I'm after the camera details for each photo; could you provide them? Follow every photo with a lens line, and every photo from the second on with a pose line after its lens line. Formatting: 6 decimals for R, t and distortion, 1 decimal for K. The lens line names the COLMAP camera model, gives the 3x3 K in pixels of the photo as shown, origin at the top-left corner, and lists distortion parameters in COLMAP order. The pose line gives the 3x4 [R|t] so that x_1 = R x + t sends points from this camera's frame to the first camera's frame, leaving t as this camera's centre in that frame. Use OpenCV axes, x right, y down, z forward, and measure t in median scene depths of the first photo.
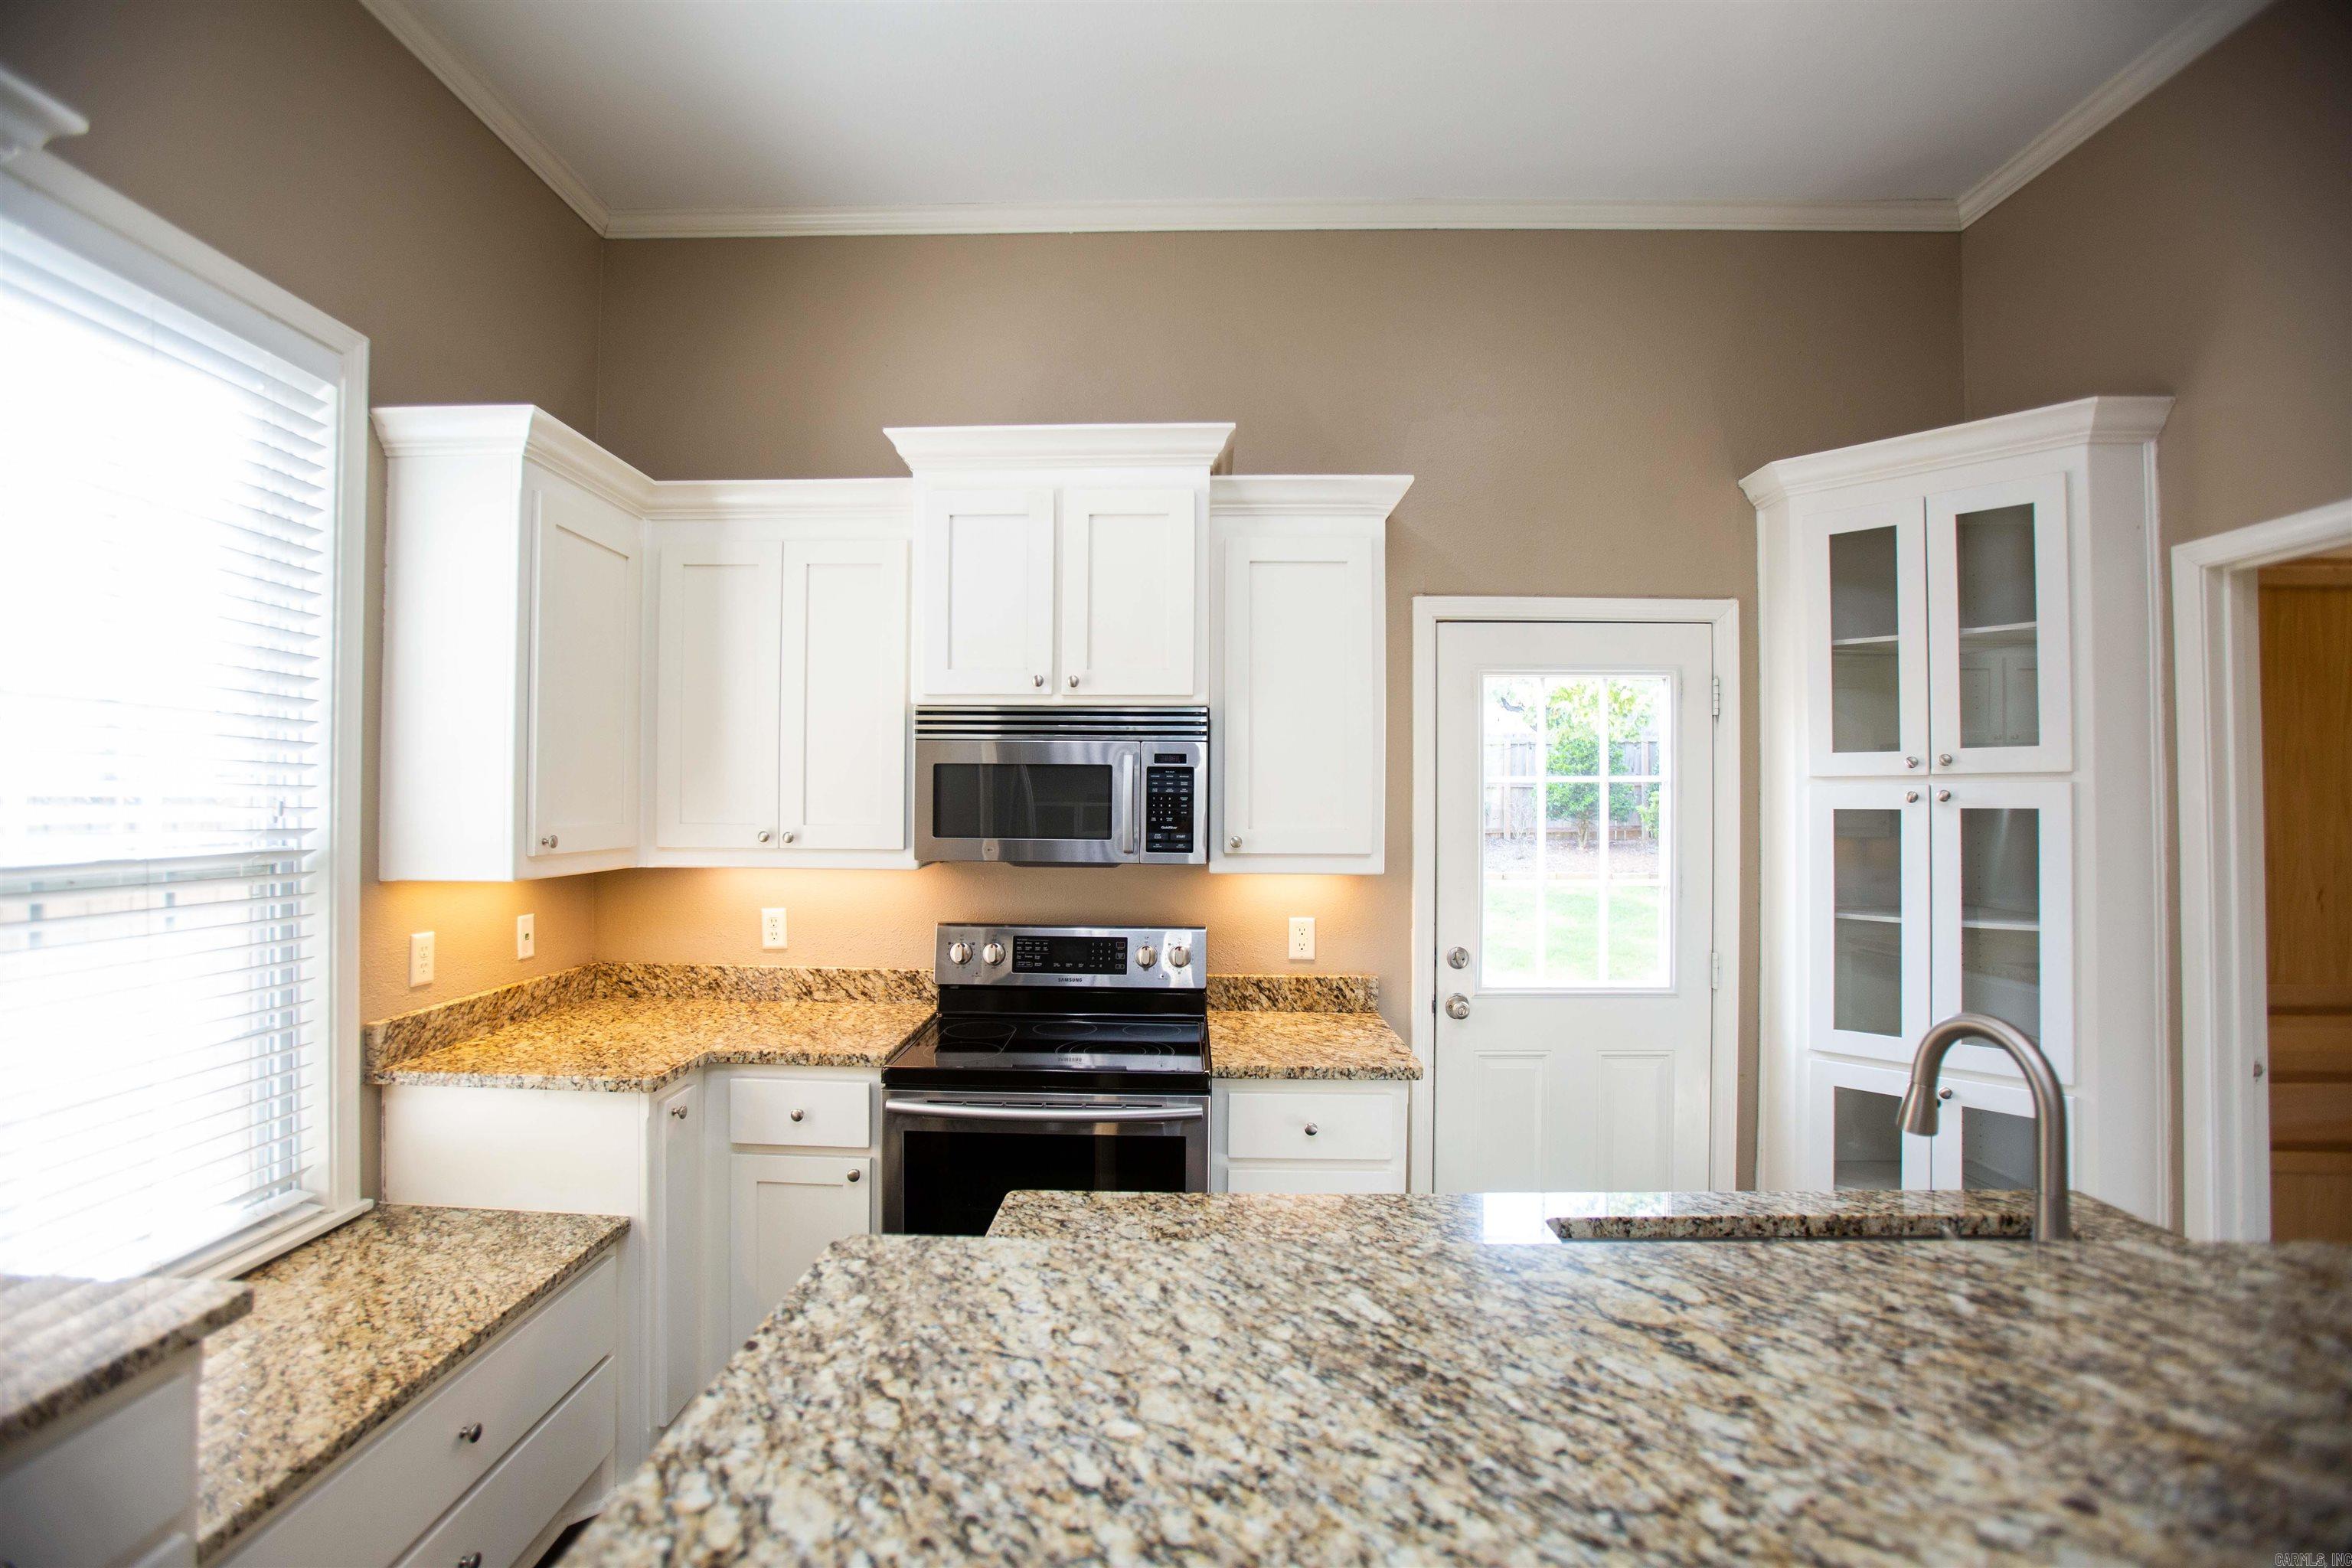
lens RADIAL K [[1046.2, 0, 1179.1], [0, 1046.2, 784.7], [0, 0, 1]] dist [-0.023547, 0.000613]
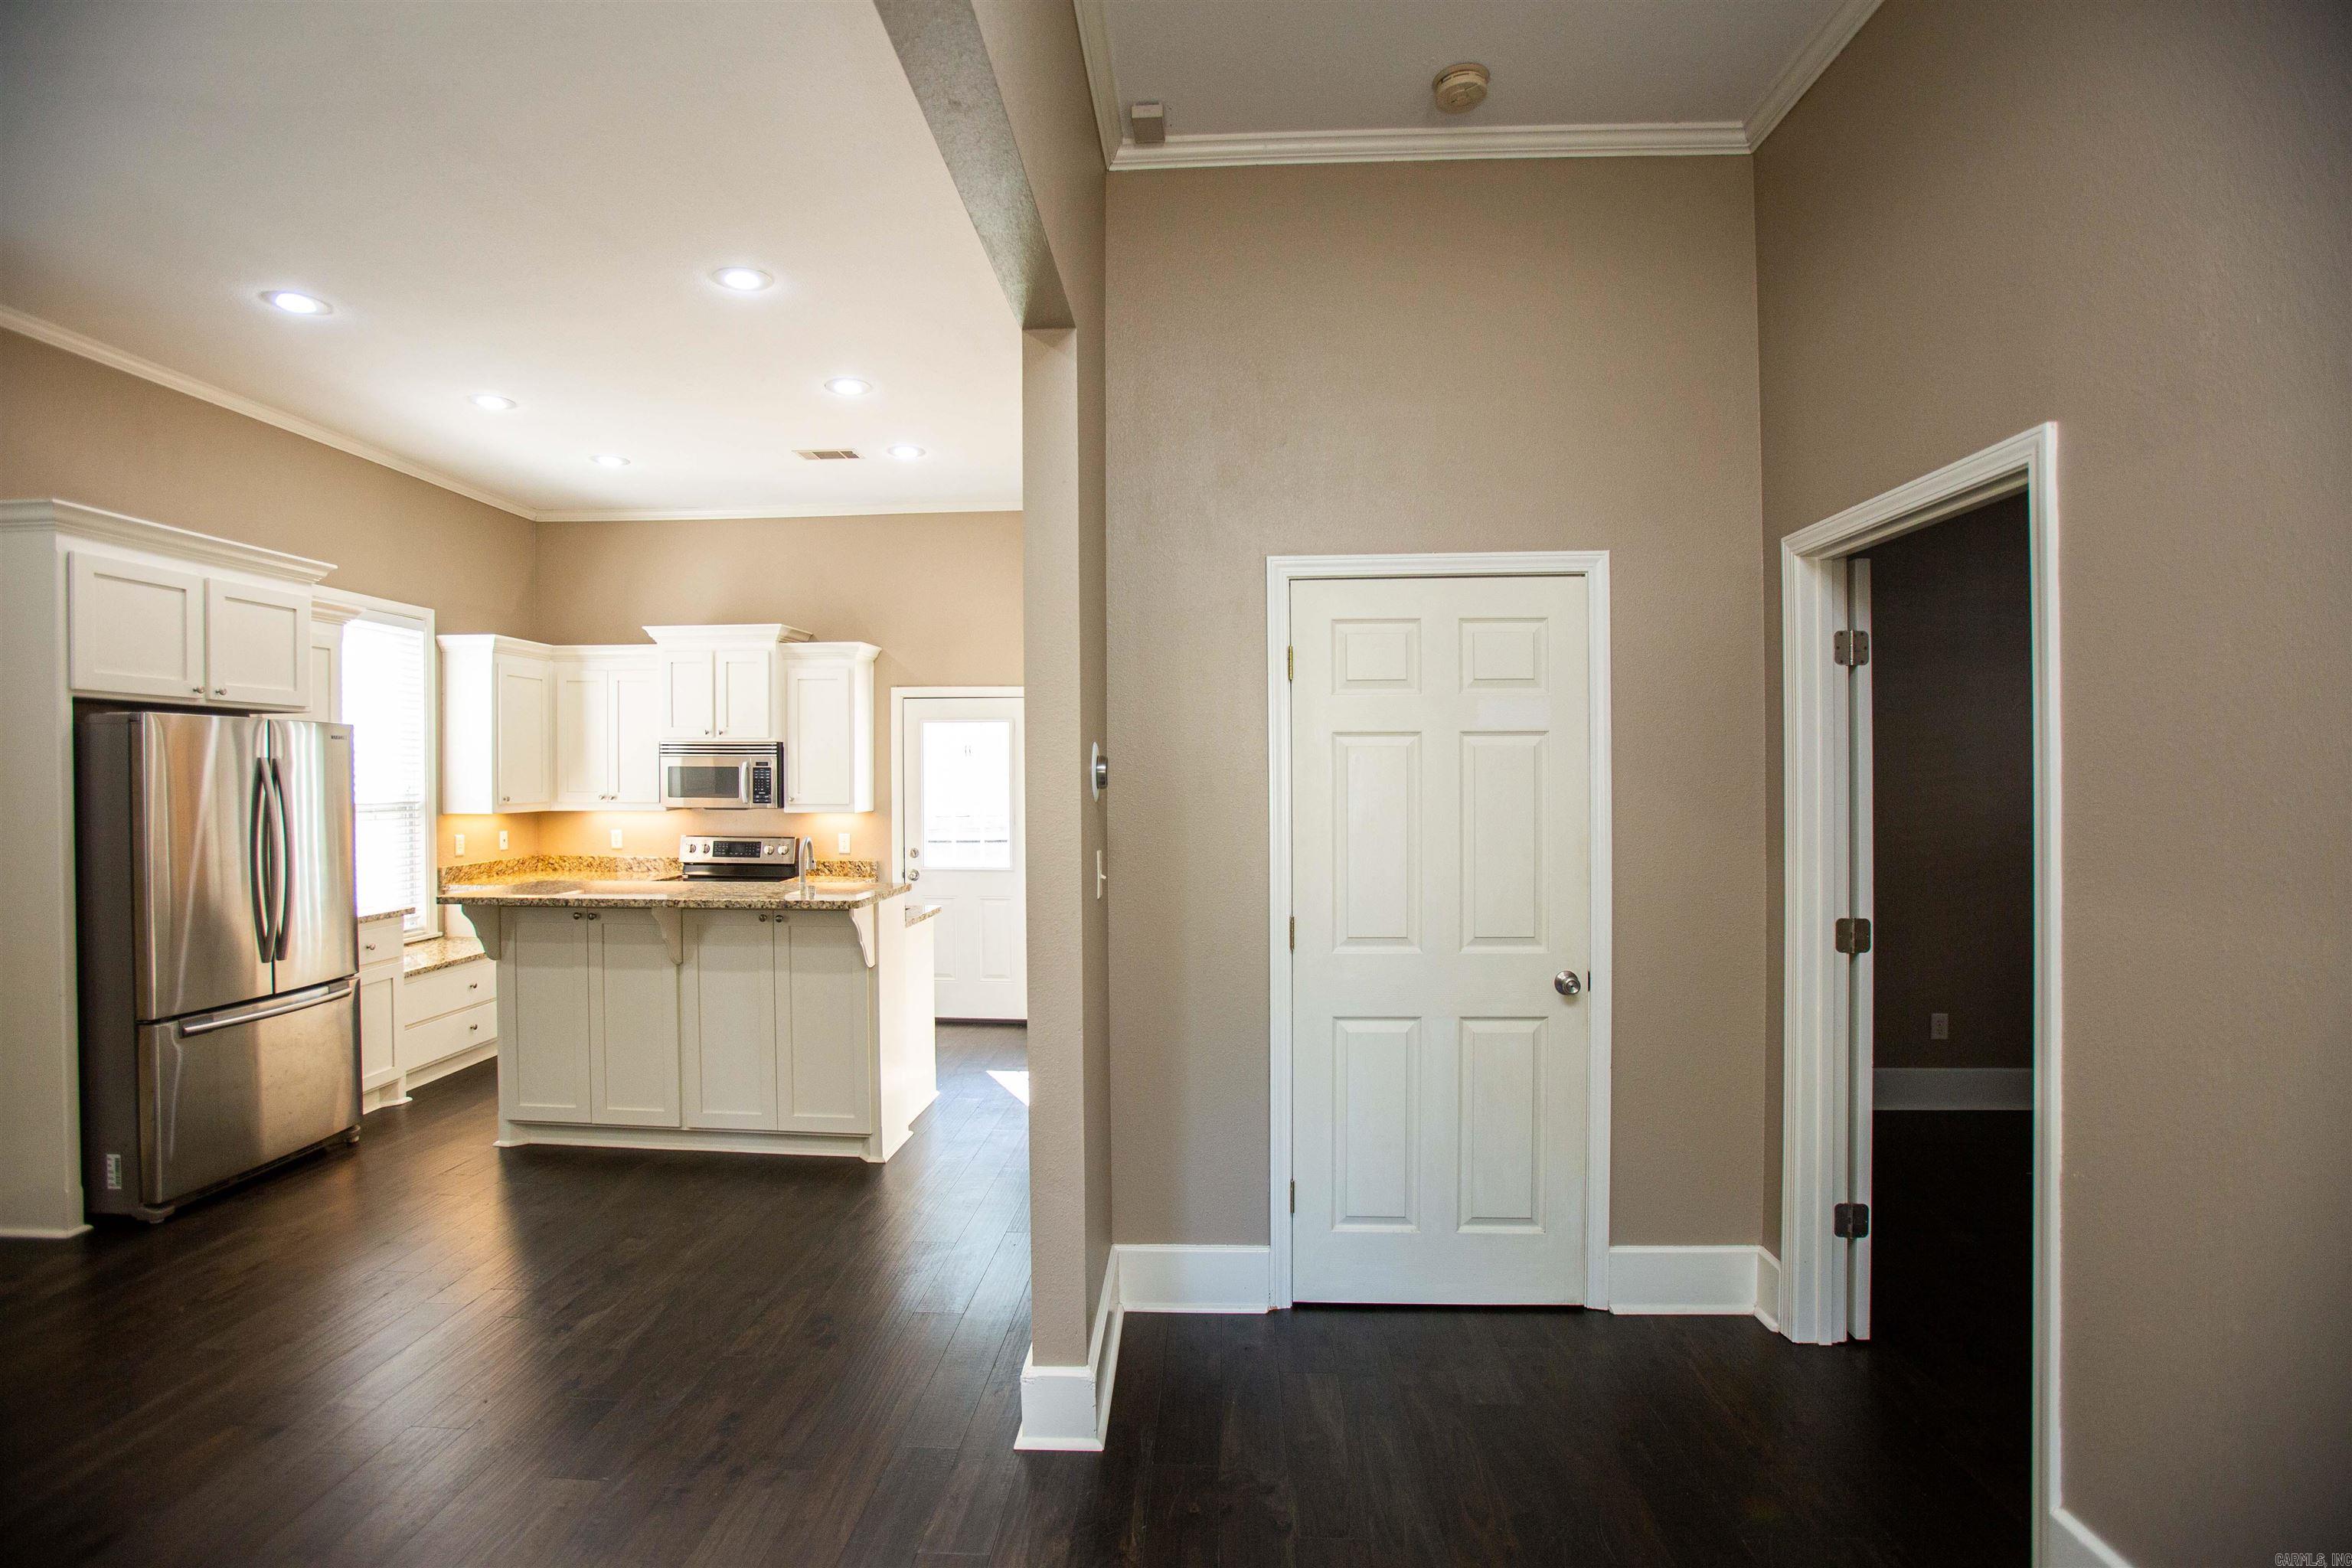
lens RADIAL K [[1046.2, 0, 1173.1], [0, 1046.2, 786.0], [0, 0, 1]] dist [-0.023547, 0.000613]
pose [[0.999193, -0.002833, -0.040063, 1.022009], [0.003927, 0.999620, 0.027269, -0.036015], [0.039970, -0.027404, 0.998825, -1.336875]]
